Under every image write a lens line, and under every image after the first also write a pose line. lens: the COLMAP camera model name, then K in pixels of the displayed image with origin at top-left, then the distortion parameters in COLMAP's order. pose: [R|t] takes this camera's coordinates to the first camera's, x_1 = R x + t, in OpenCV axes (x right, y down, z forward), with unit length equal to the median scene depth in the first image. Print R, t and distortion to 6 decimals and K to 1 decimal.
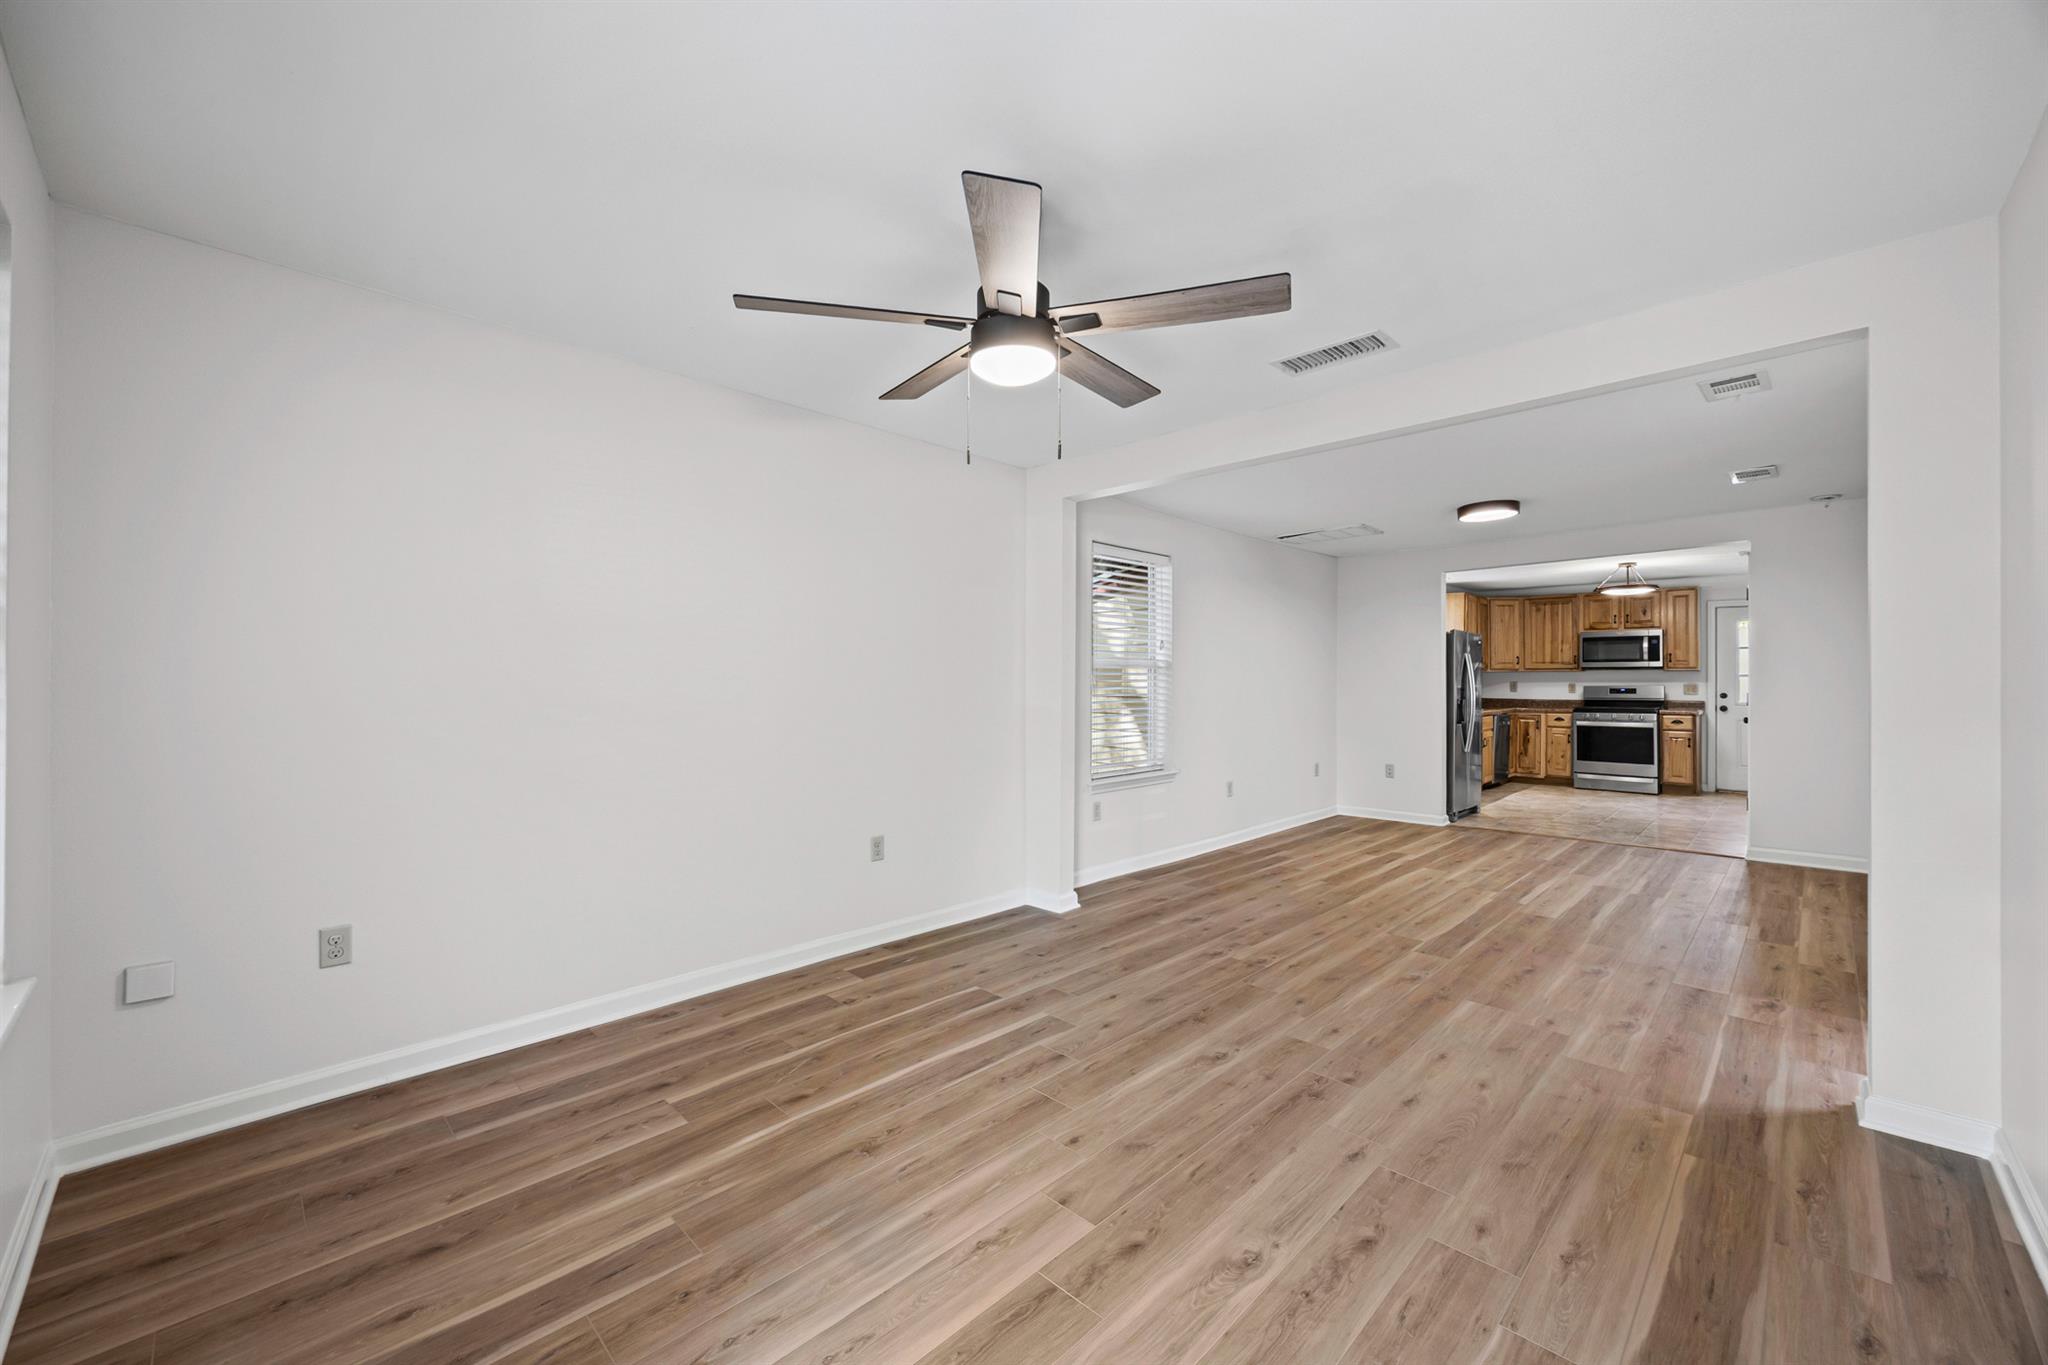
lens RADIAL K [[798.8, 0, 1016.9], [0, 798.8, 674.8], [0, 0, 1]] dist [-0.001103, 0.000354]
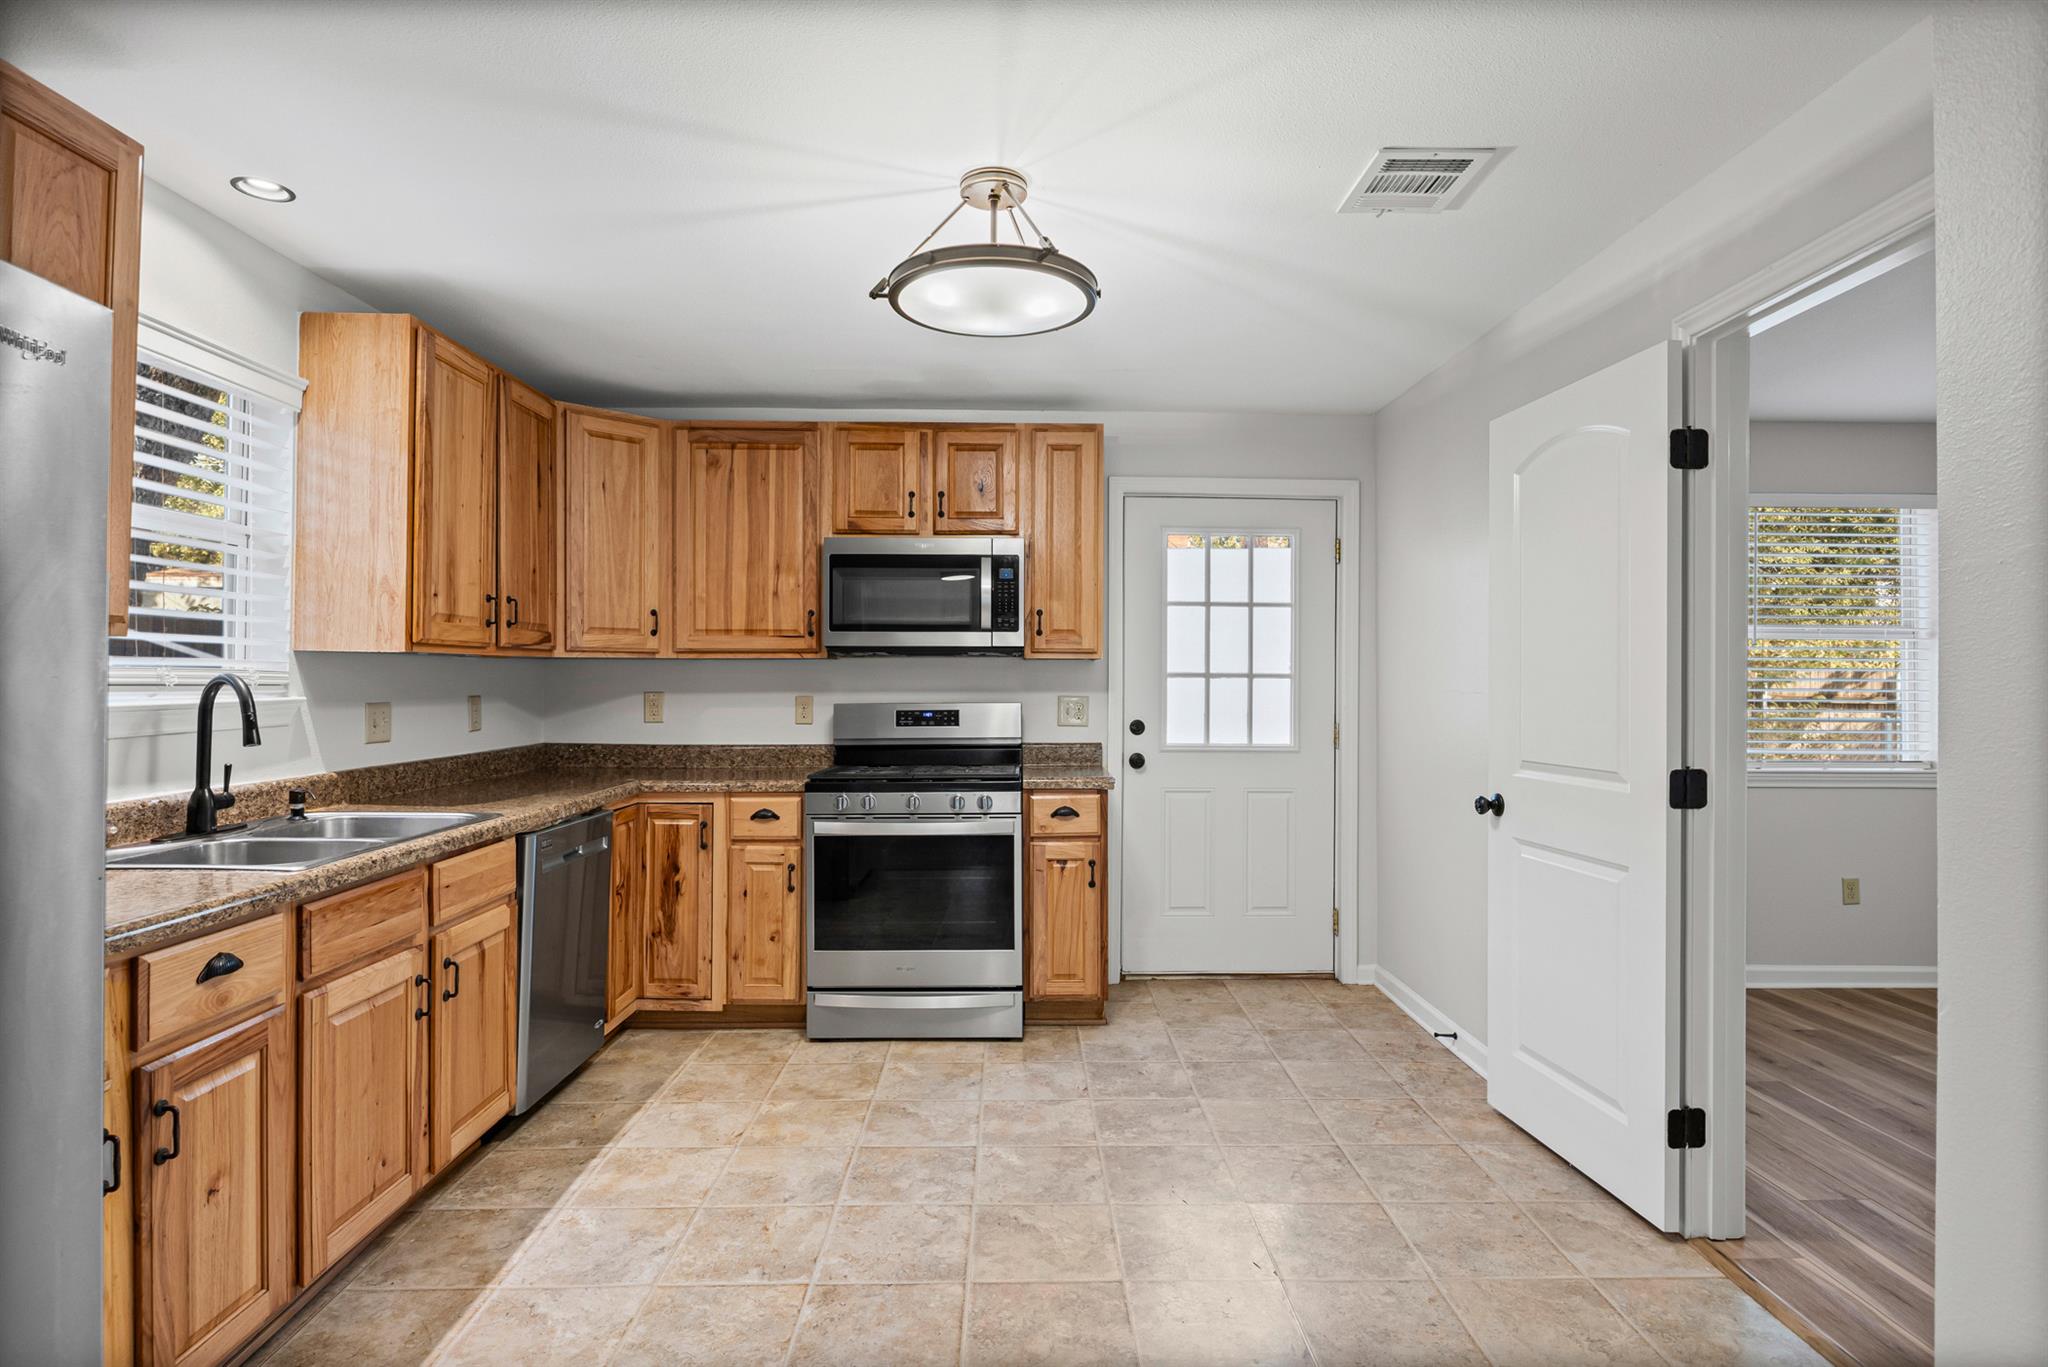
lens RADIAL K [[1079.3, 0, 1021.7], [0, 1079.3, 681.8], [0, 0, 1]] dist [0.000087, -0.000312]
pose [[0.704430, 0.001720, 0.709771, 0.754995], [-0.007014, 0.999965, 0.004538, 0.003538], [-0.709738, -0.008176, 0.704418, 1.061638]]
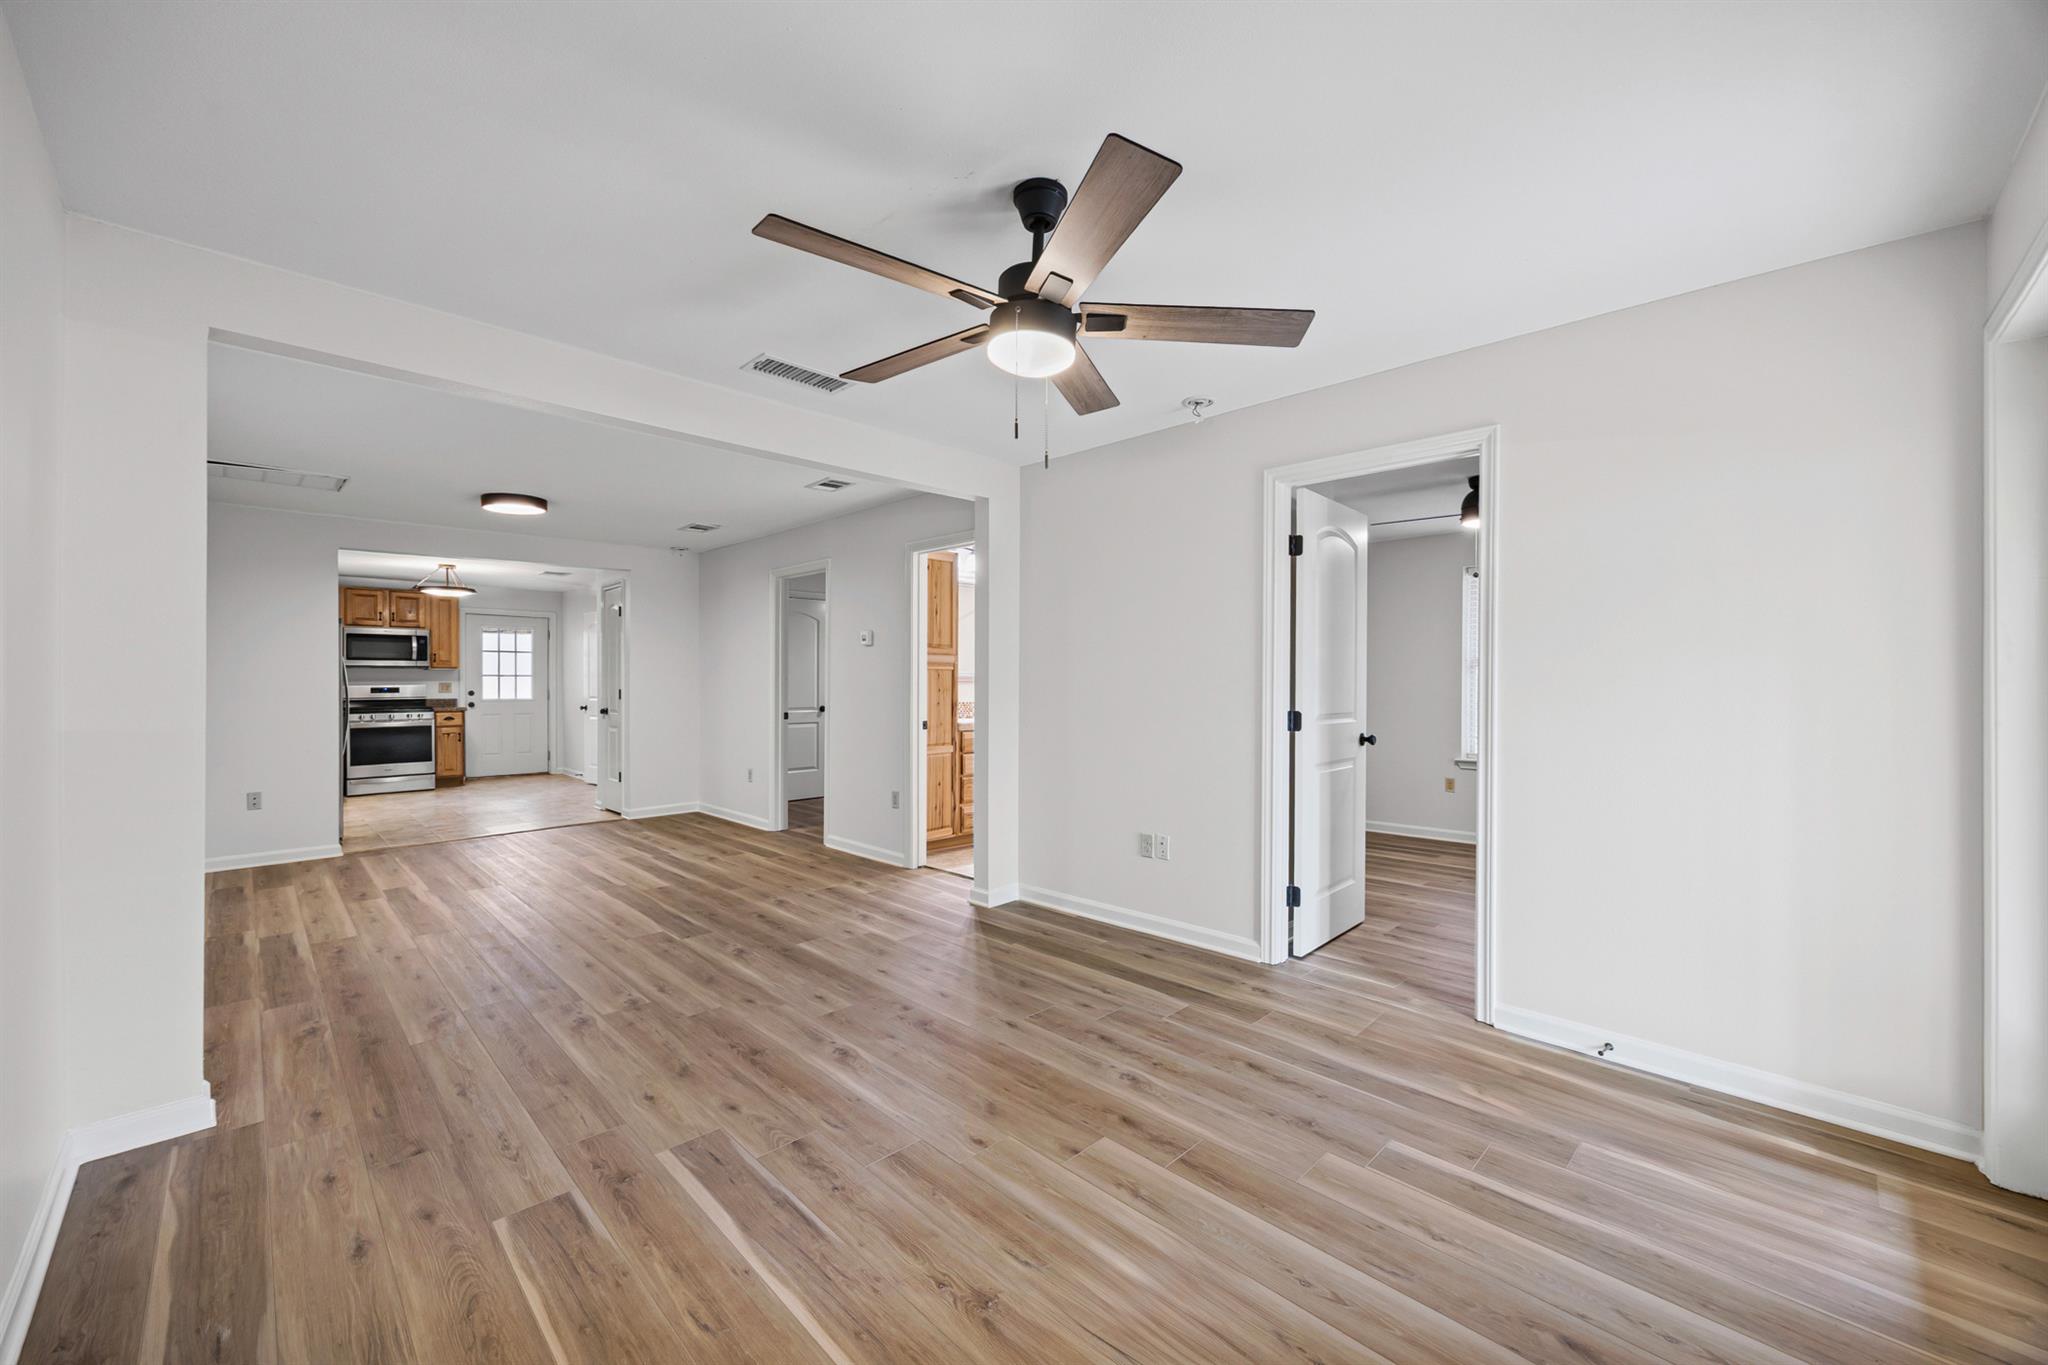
lens RADIAL K [[798.8, 0, 1021.0], [0, 798.8, 686.1], [0, 0, 1]] dist [-0.001103, 0.000354]
pose [[0.005106, -0.006226, 0.999968, -0.347931], [-0.008265, 0.999946, 0.006268, 0.004055], [-0.999953, -0.008297, 0.005055, 0.359696]]
